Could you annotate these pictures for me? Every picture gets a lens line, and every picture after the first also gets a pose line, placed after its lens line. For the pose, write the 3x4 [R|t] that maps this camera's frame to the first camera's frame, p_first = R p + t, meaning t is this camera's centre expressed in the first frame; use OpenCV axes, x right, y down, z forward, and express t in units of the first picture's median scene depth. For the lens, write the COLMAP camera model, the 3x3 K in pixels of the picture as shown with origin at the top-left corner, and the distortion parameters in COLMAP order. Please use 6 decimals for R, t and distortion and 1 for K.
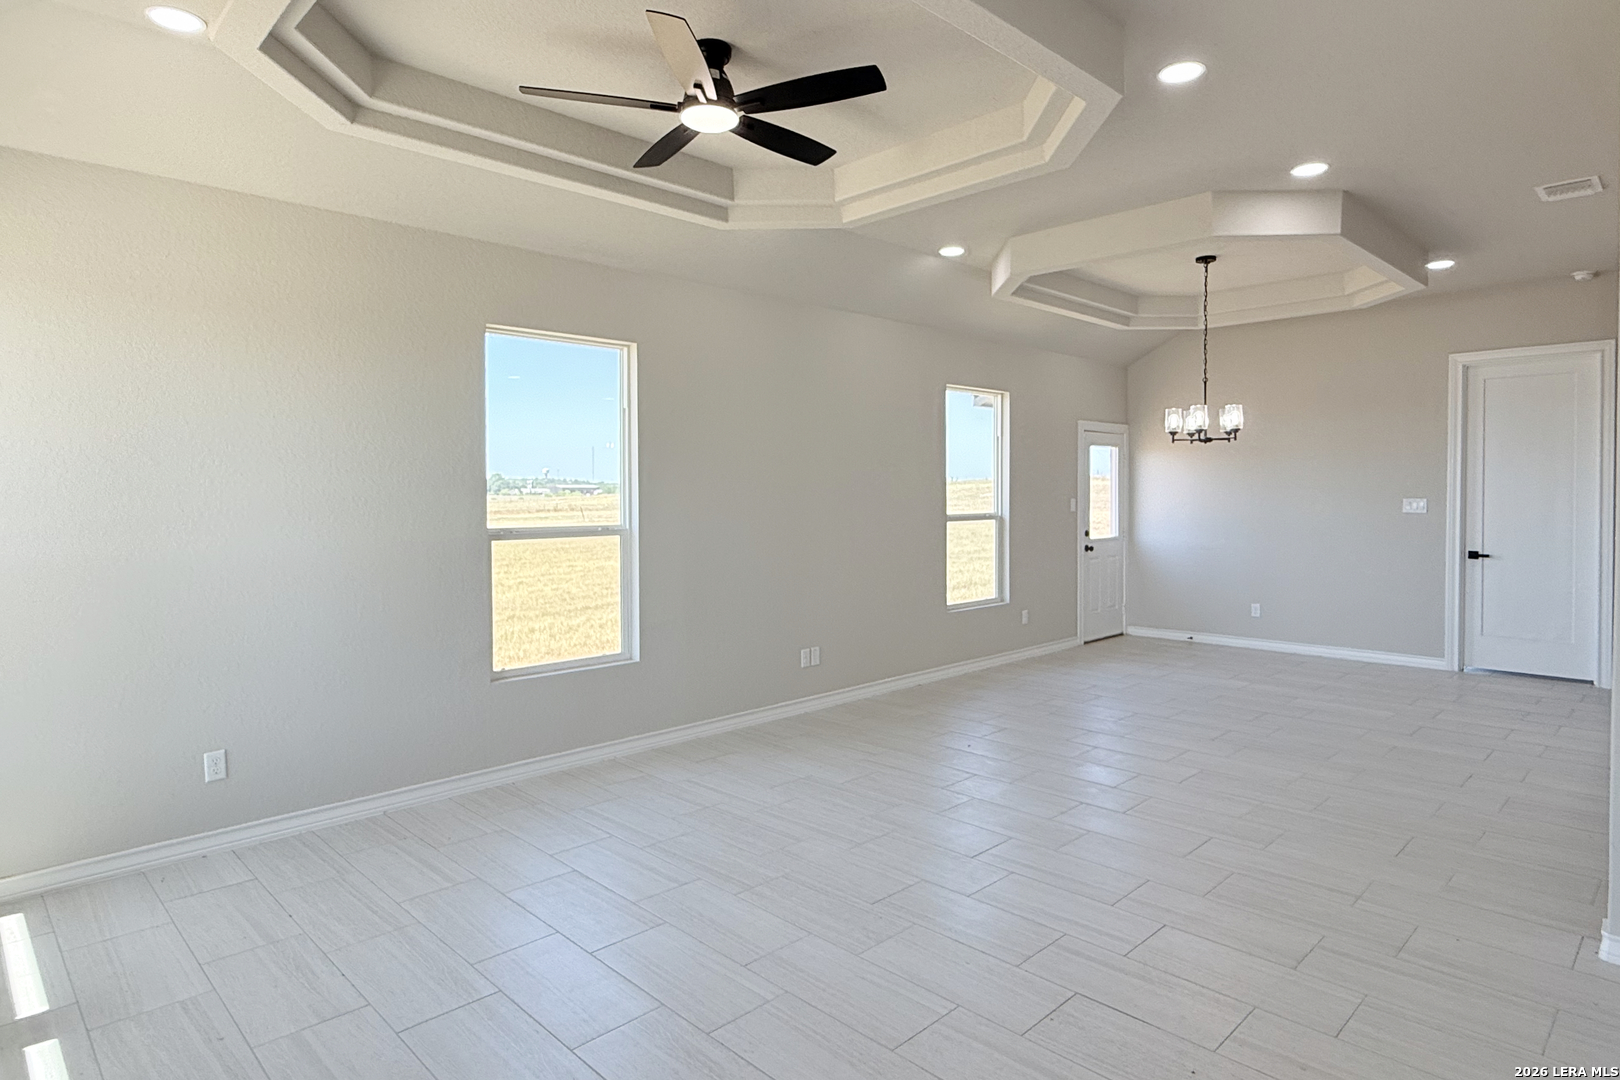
lens RADIAL K [[912.5, 0, 814.6], [0, 912.5, 508.6], [0, 0, 1]] dist [0.002194, 0.001545]
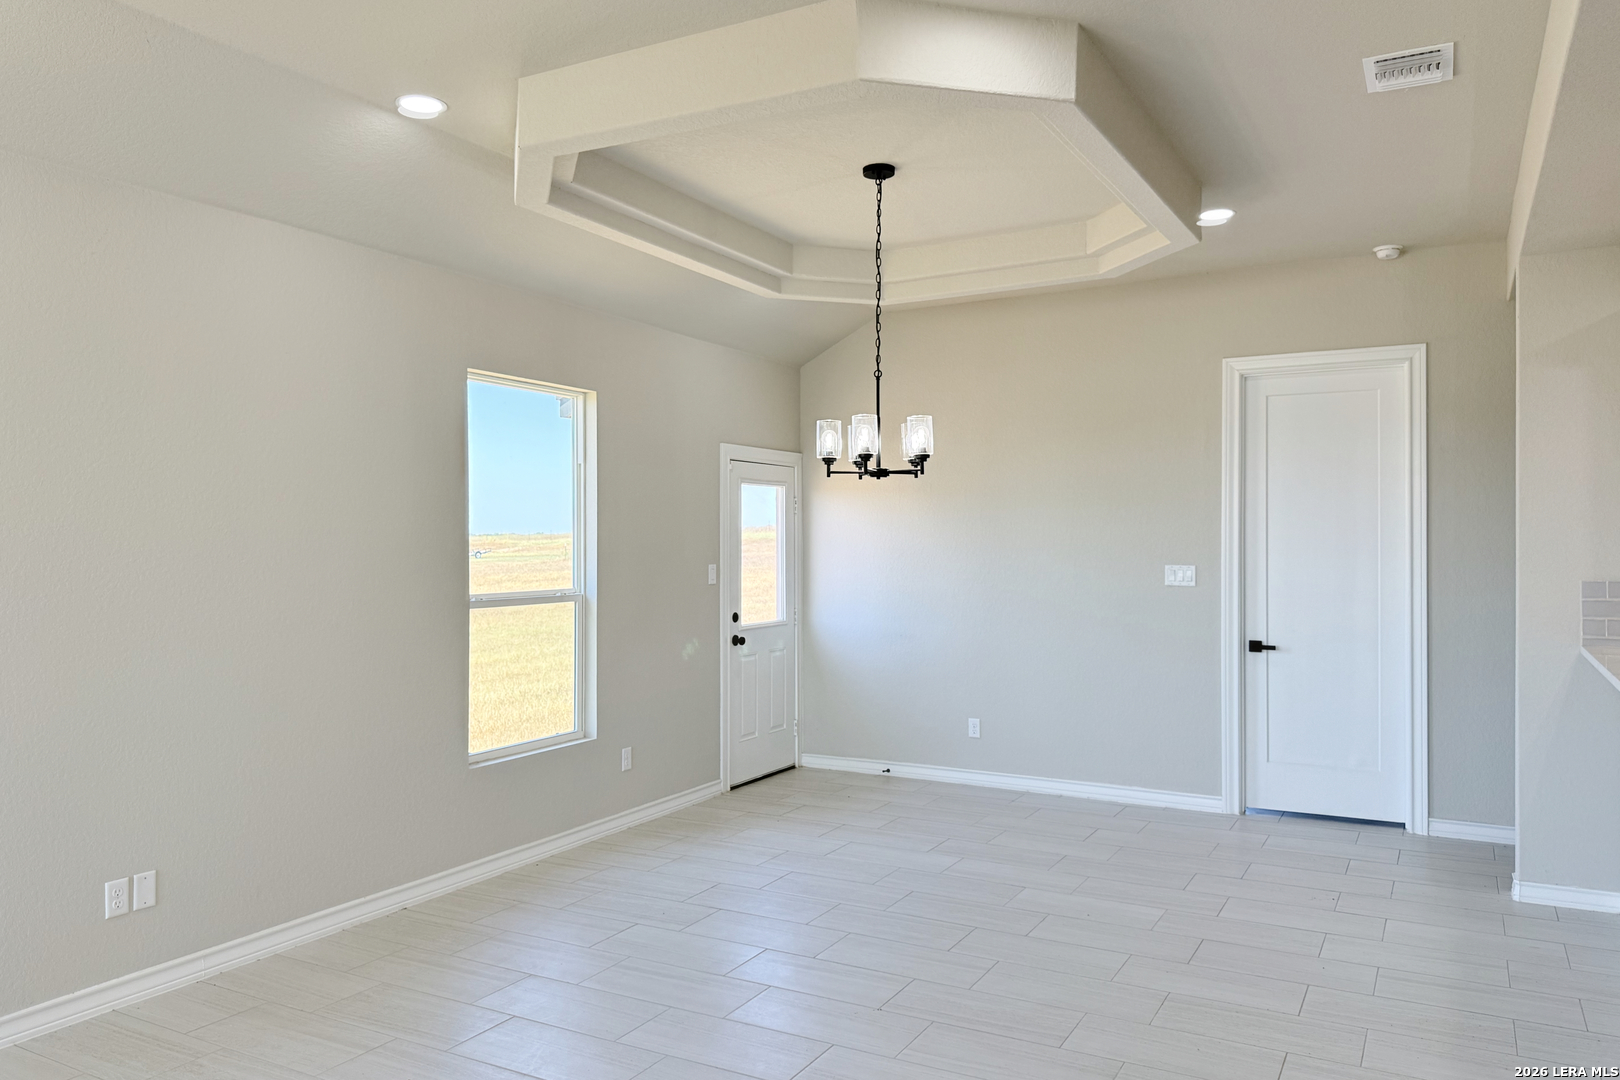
lens RADIAL K [[1145.7, 0, 810.0], [0, 1145.7, 540.0], [0, 0, 1]] dist [0.145412, -0.276258]
pose [[0.959976, 0.003030, 0.280065, 0.145359], [0.003010, 0.999772, -0.021135, -0.012739], [-0.280065, 0.021132, 0.959748, 0.241239]]
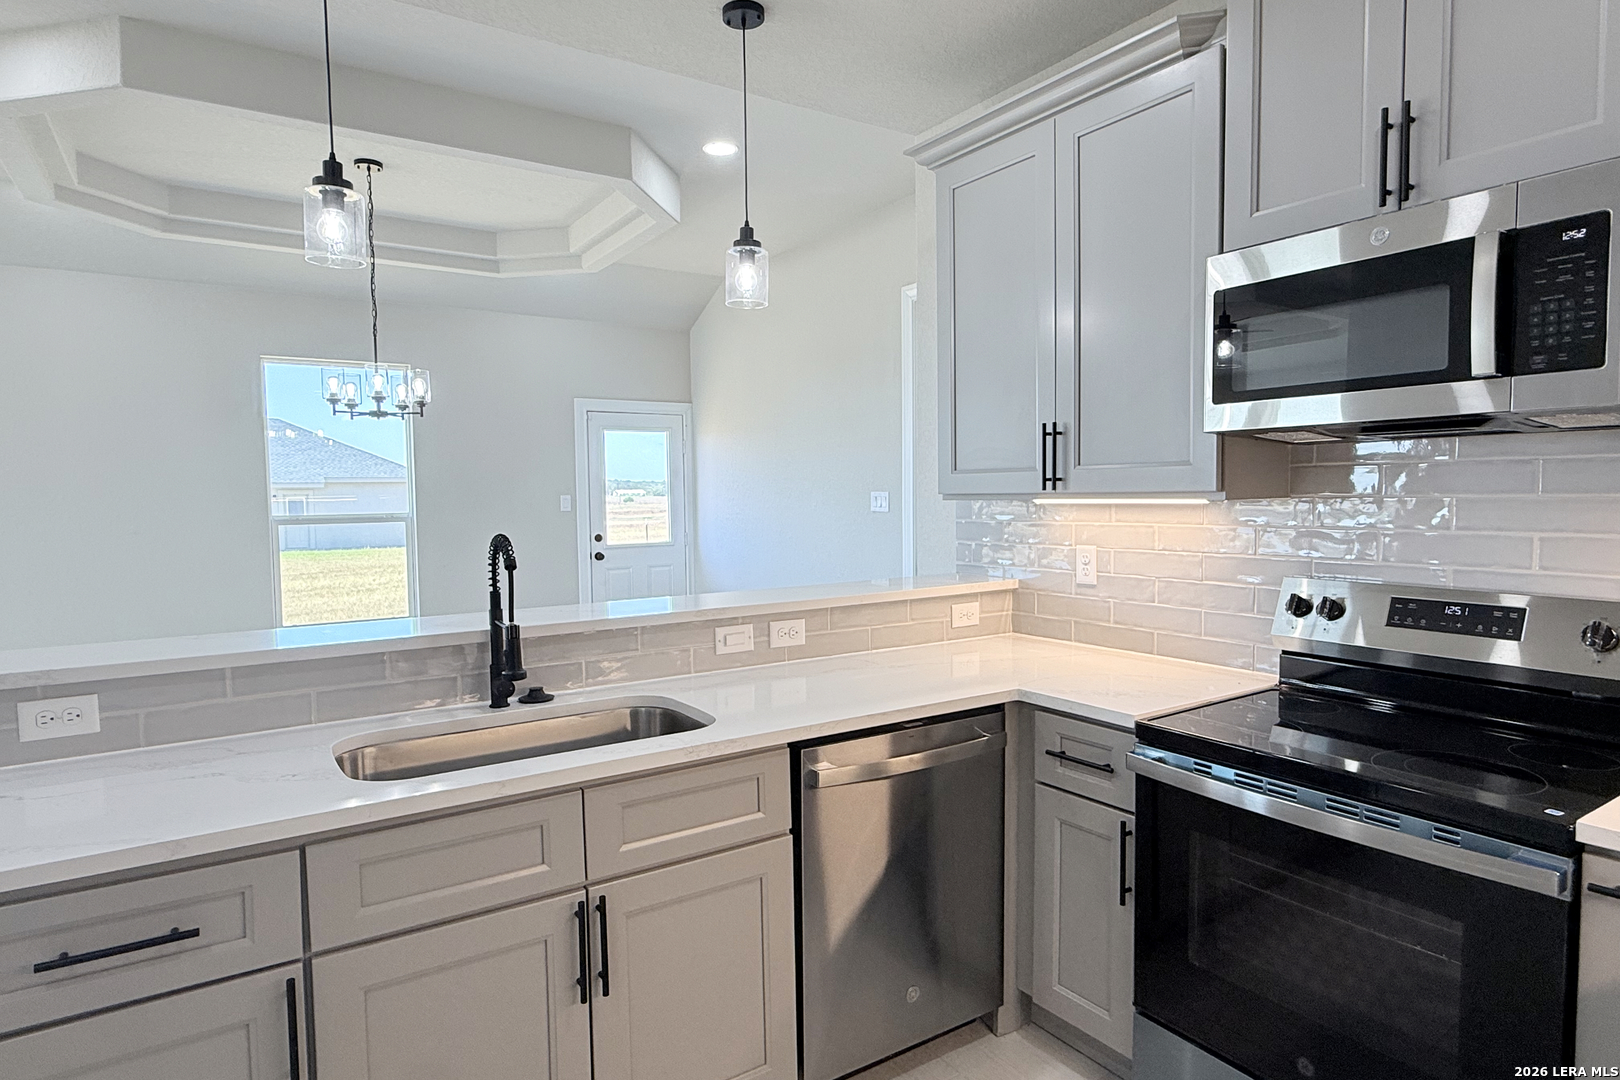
lens RADIAL K [[912.5, 0, 810.0], [0, 912.5, 540.0], [0, 0, 1]] dist [0.000001, 0.000085]
pose [[0.981002, 0.003499, -0.193964, 0.773654], [0.003144, 0.999419, 0.033929, 0.002469], [0.193970, -0.033895, 0.980422, 0.290971]]
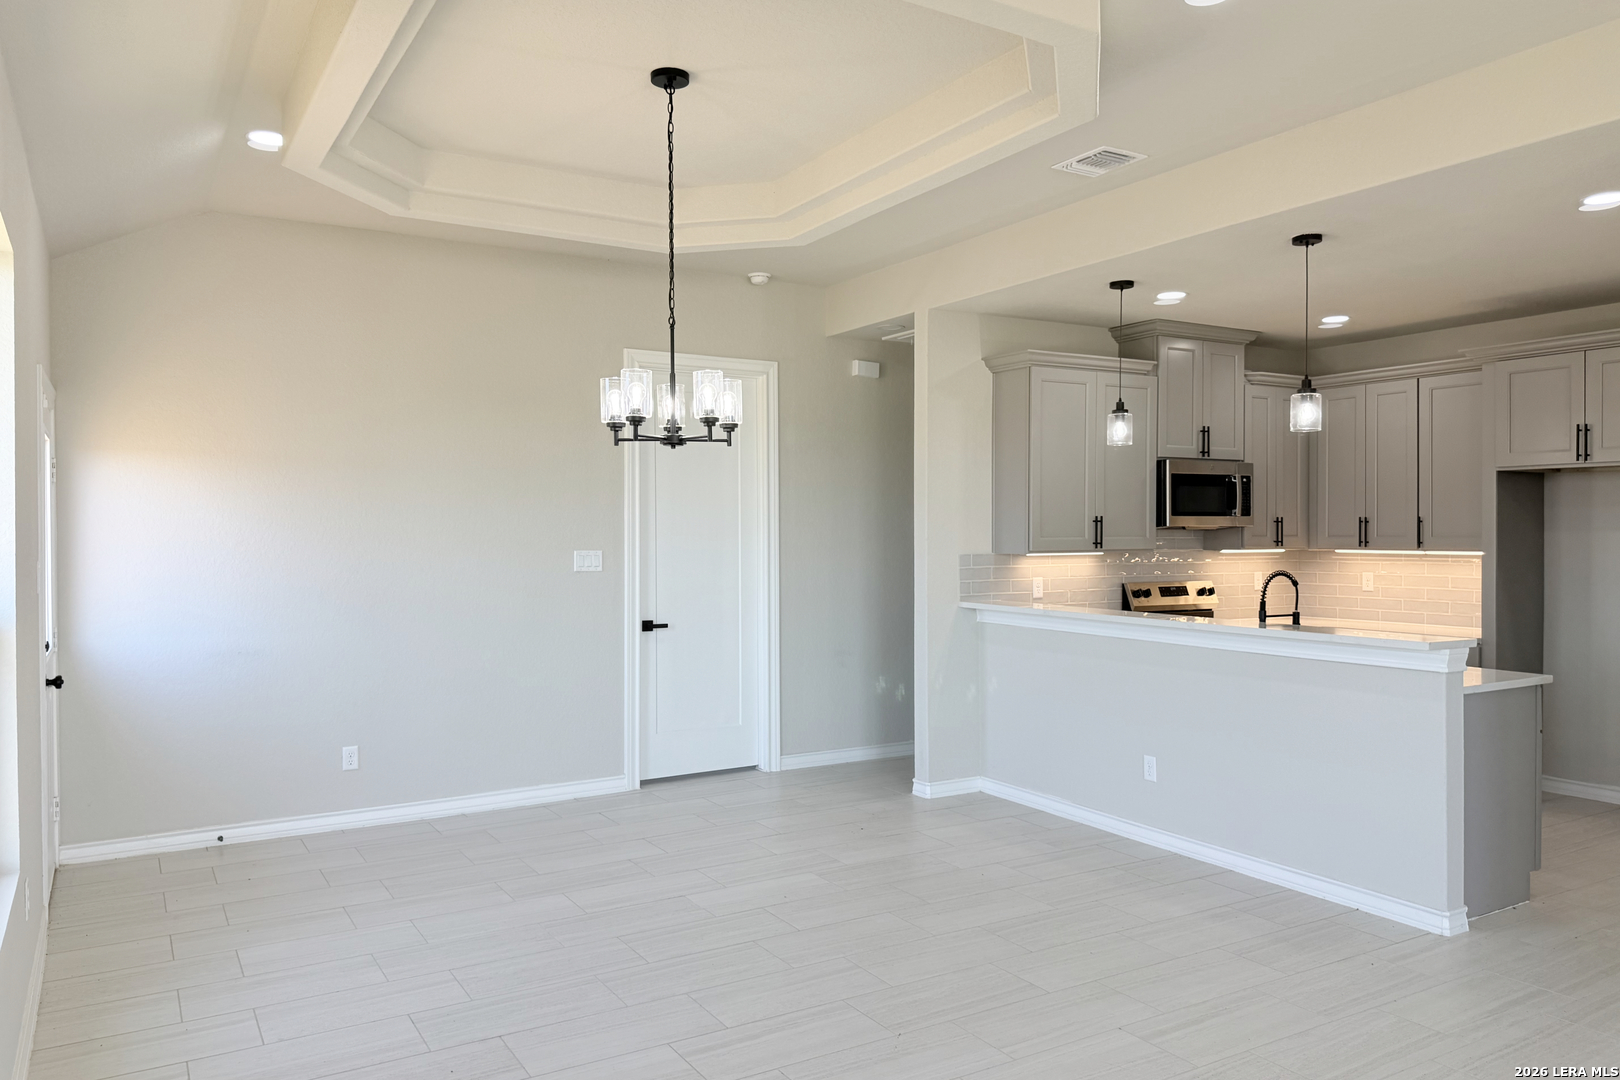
lens RADIAL K [[1134.8, 0, 810.0], [0, 1134.8, 540.0], [0, 0, 1]] dist [0.116033, -0.183263]
pose [[0.240873, -0.003957, 0.970549, -0.141036], [0.020915, 0.999781, -0.001114, -0.014862], [-0.970331, 0.020568, 0.240903, 0.656391]]
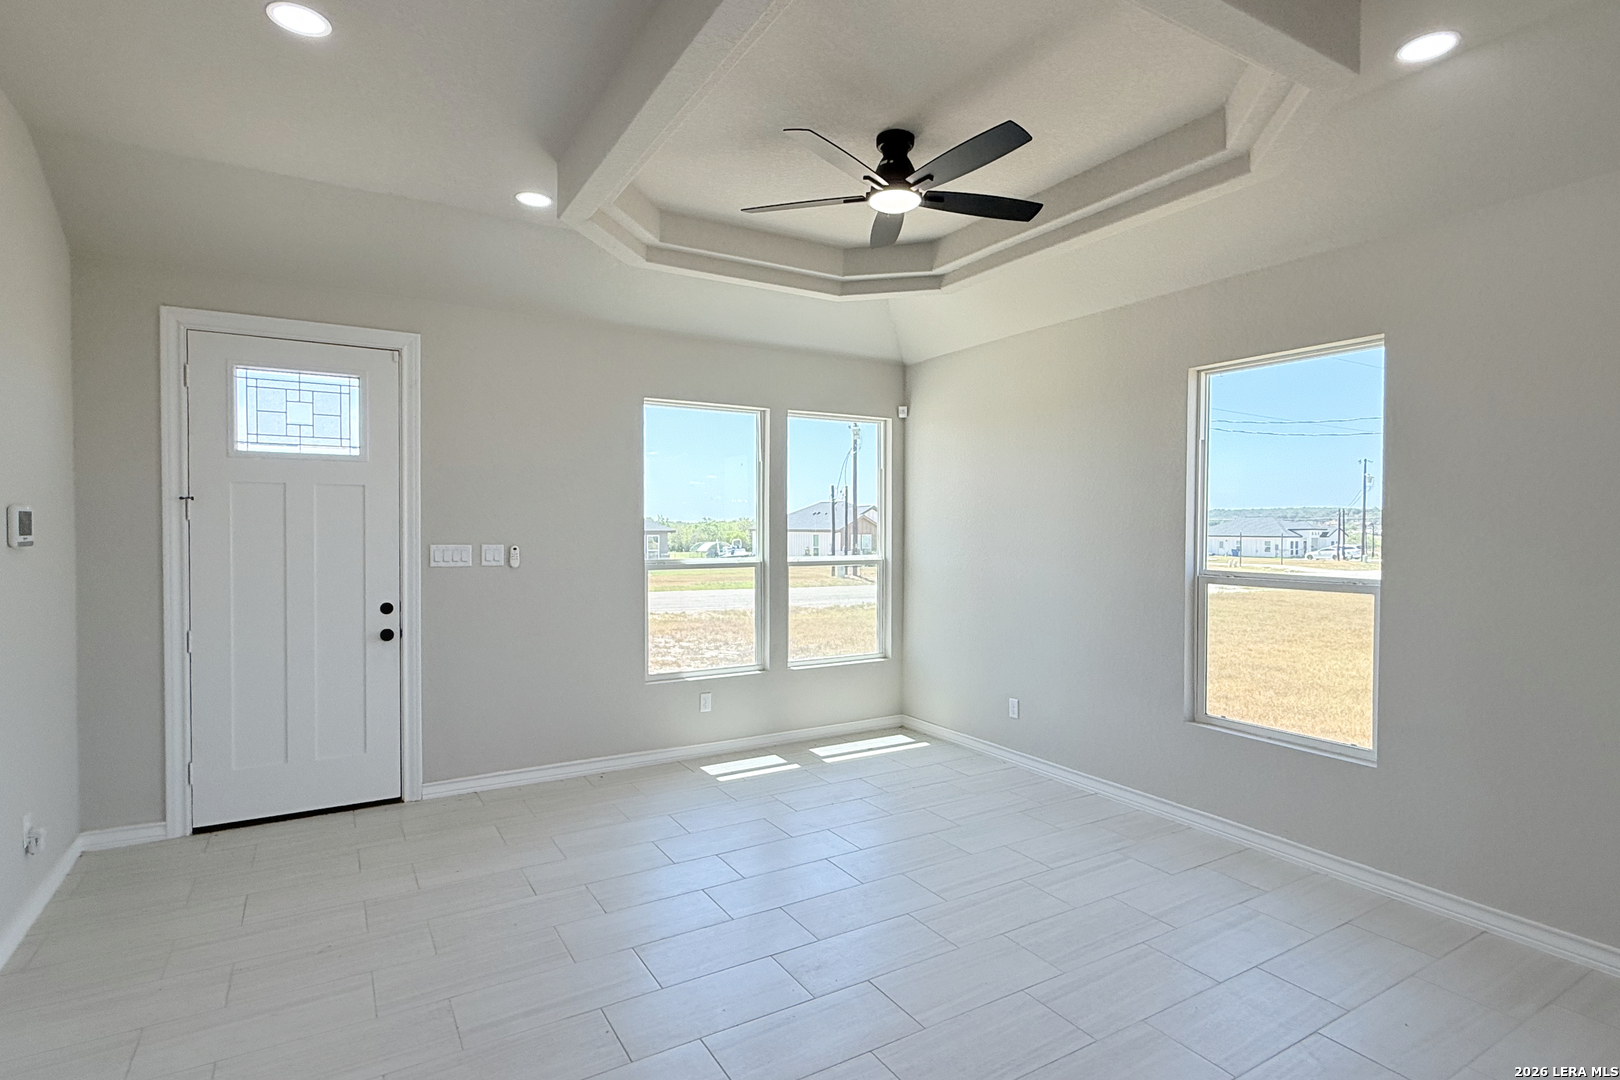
lens RADIAL K [[826.2, 0, 816.4], [0, 826.2, 526.7], [0, 0, 1]] dist [-0.000687, -0.000073]
pose [[-0.226767, 0.004306, -0.973939, 0.398487], [-0.026244, 0.999600, 0.010530, -0.015752], [0.973595, 0.027948, -0.226564, 0.503350]]
